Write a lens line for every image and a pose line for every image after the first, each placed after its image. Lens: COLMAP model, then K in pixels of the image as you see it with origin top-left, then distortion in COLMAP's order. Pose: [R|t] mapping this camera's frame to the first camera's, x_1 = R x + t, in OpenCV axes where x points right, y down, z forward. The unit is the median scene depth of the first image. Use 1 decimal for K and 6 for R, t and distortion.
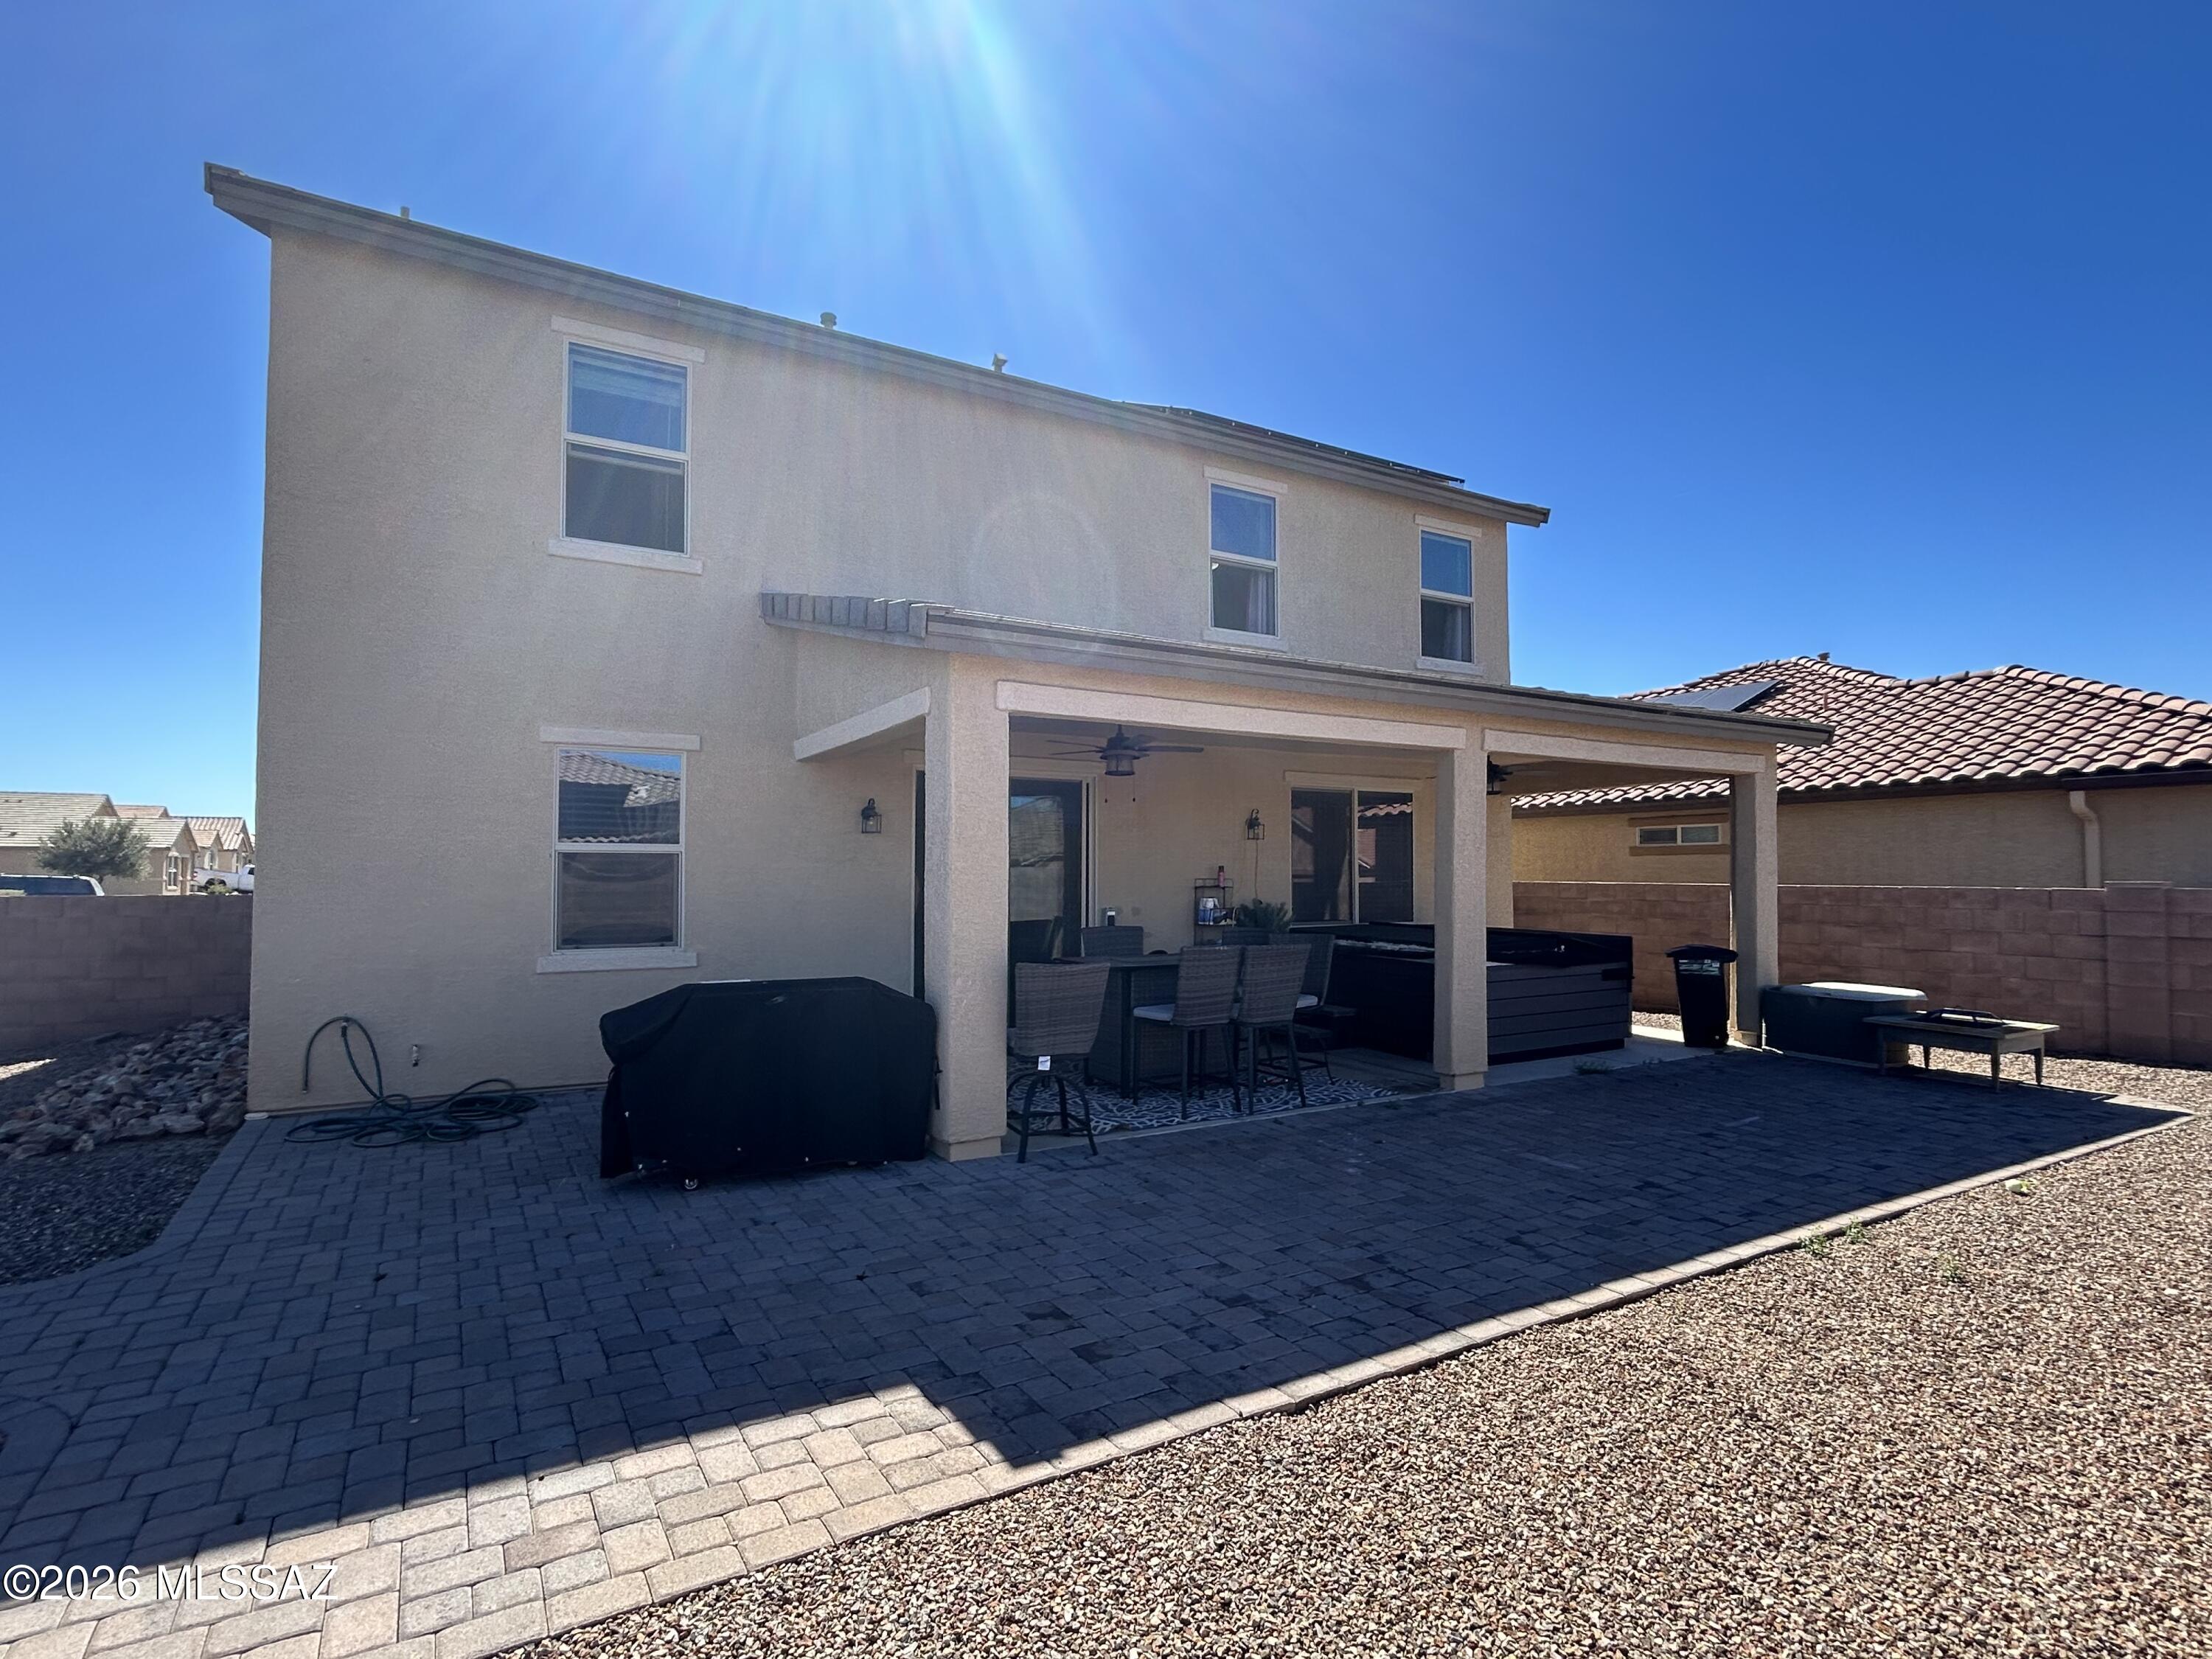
lens RADIAL K [[1078.2, 0, 1098.4], [0, 1078.2, 831.4], [0, 0, 1]] dist [0.000399, 0.000005]
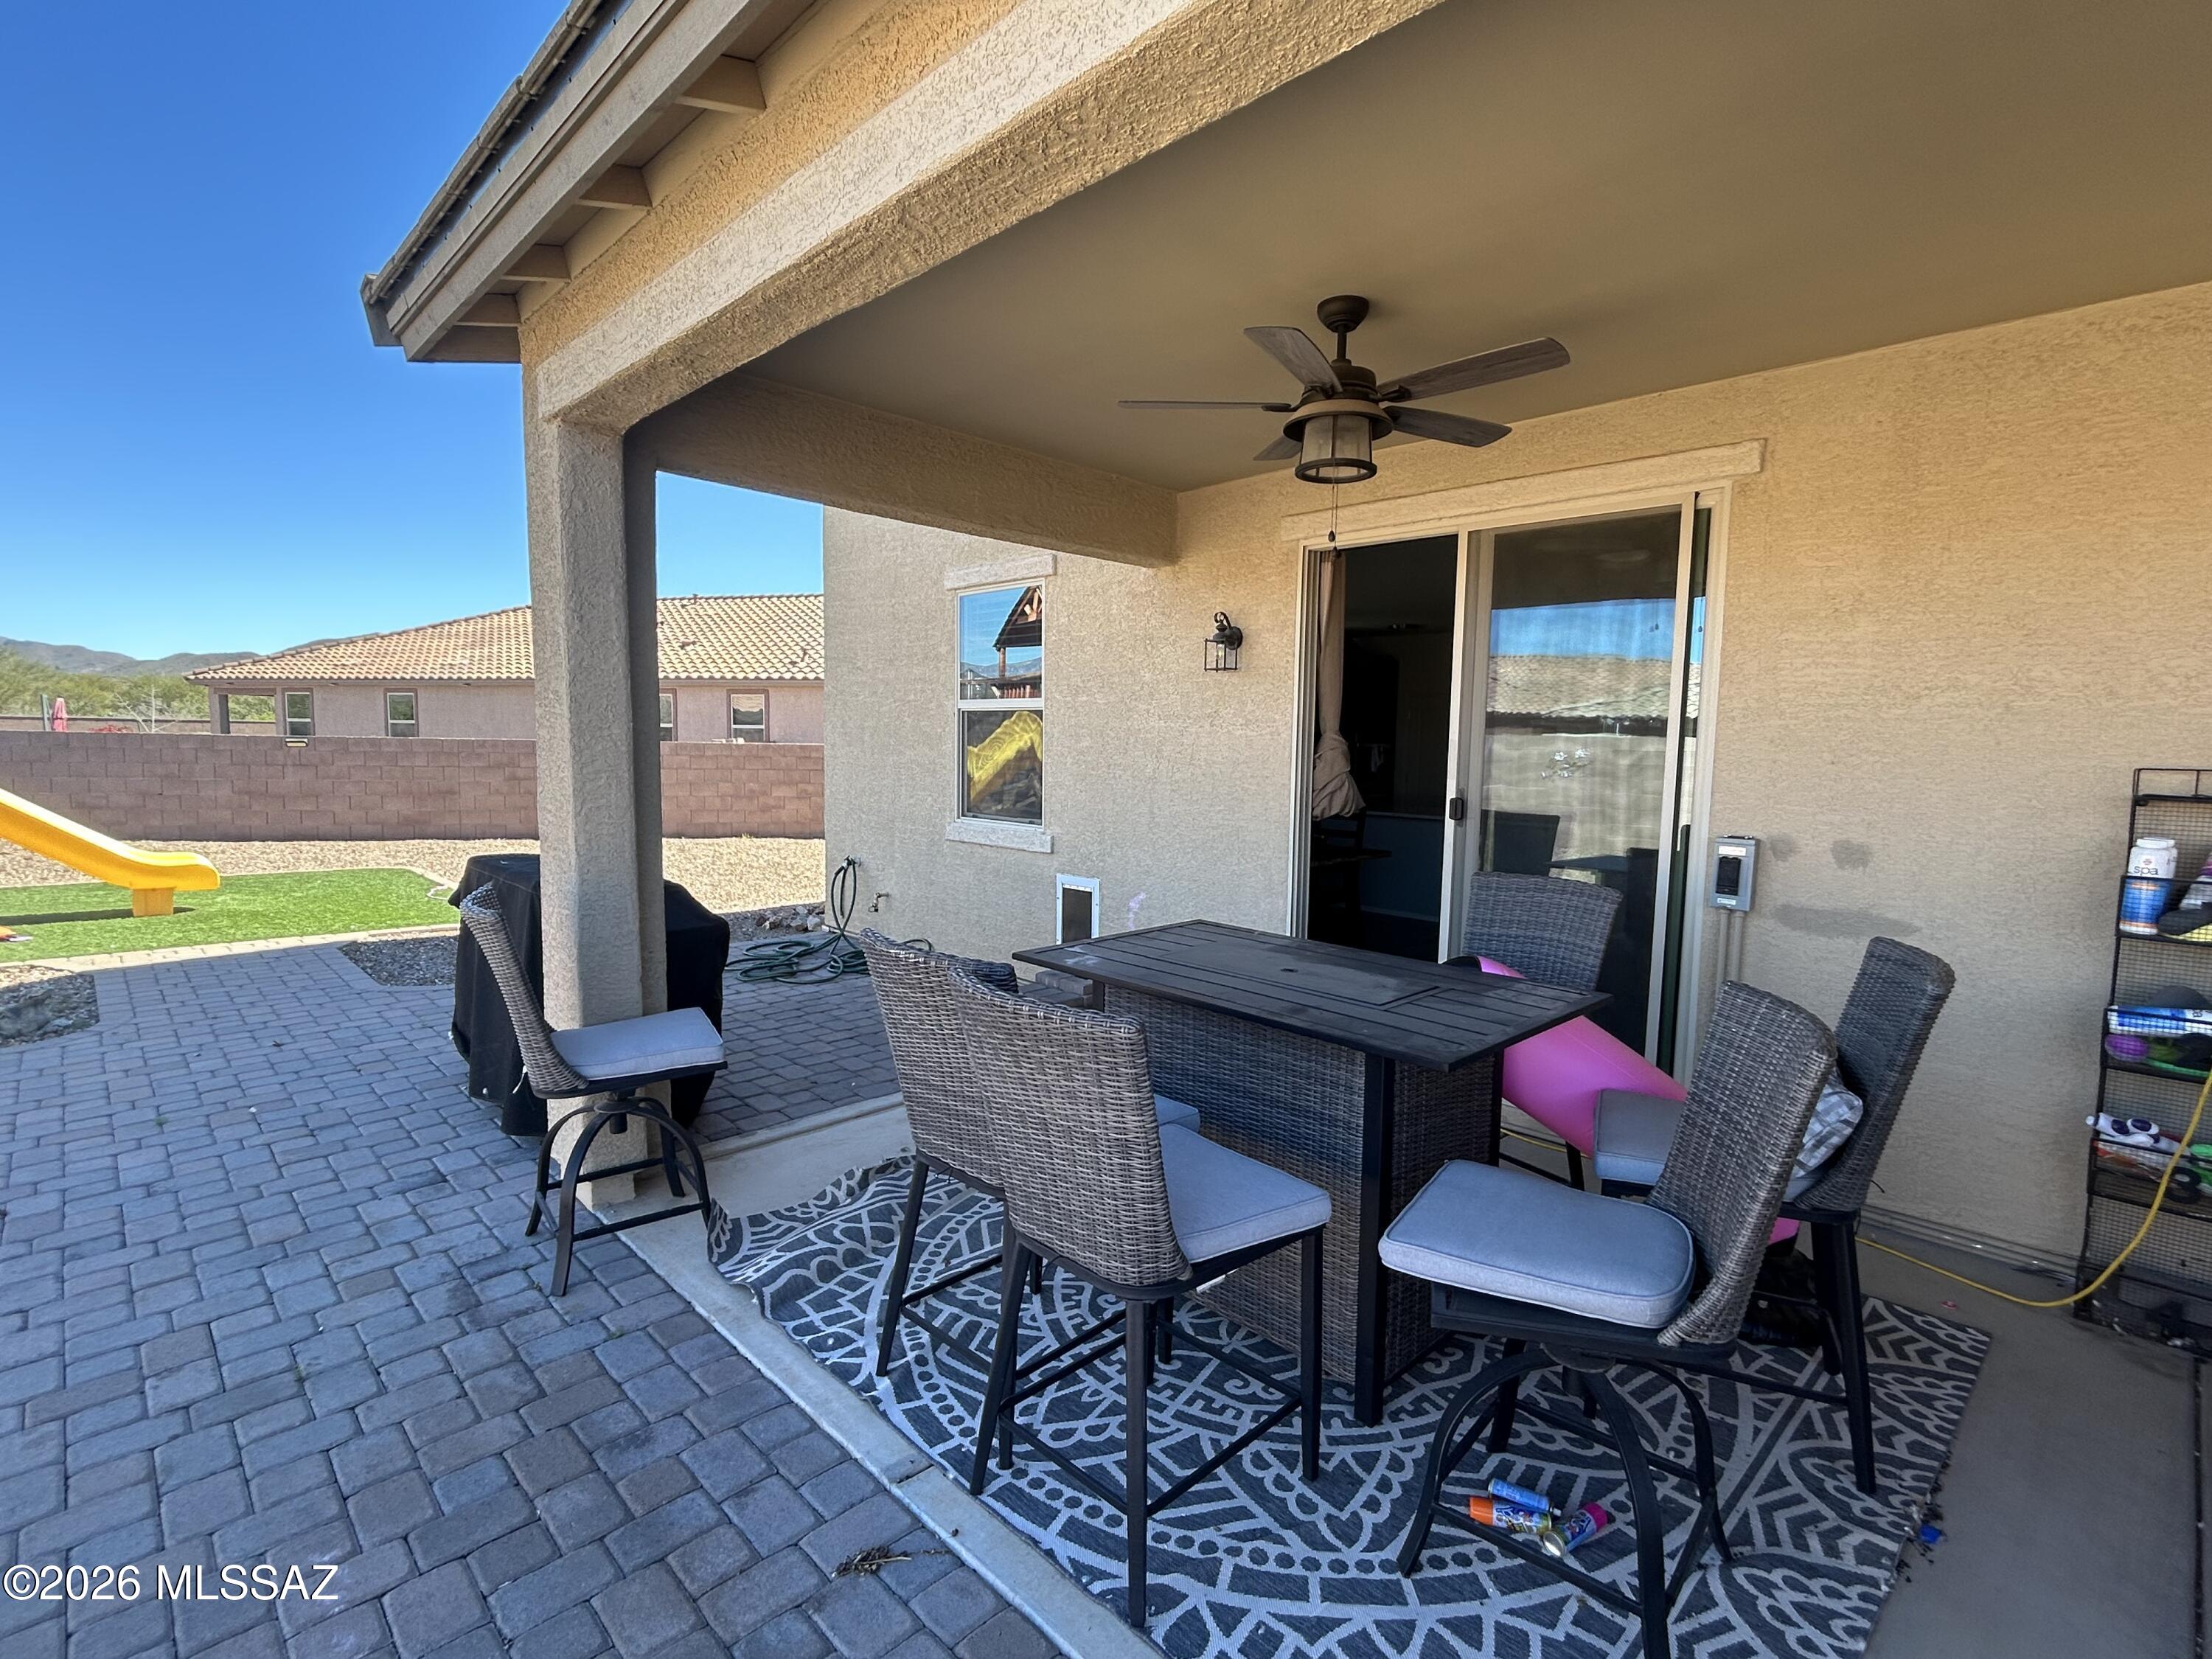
lens RADIAL K [[1041.0, 0, 1101.3], [0, 1041.0, 840.4], [0, 0, 1]] dist [-0.001995, -0.000224]
pose [[0.255443, 0.095761, -0.962070, 0.516917], [0.023344, 0.994182, 0.105155, 0.050041], [0.966542, -0.049320, 0.251721, 1.167447]]
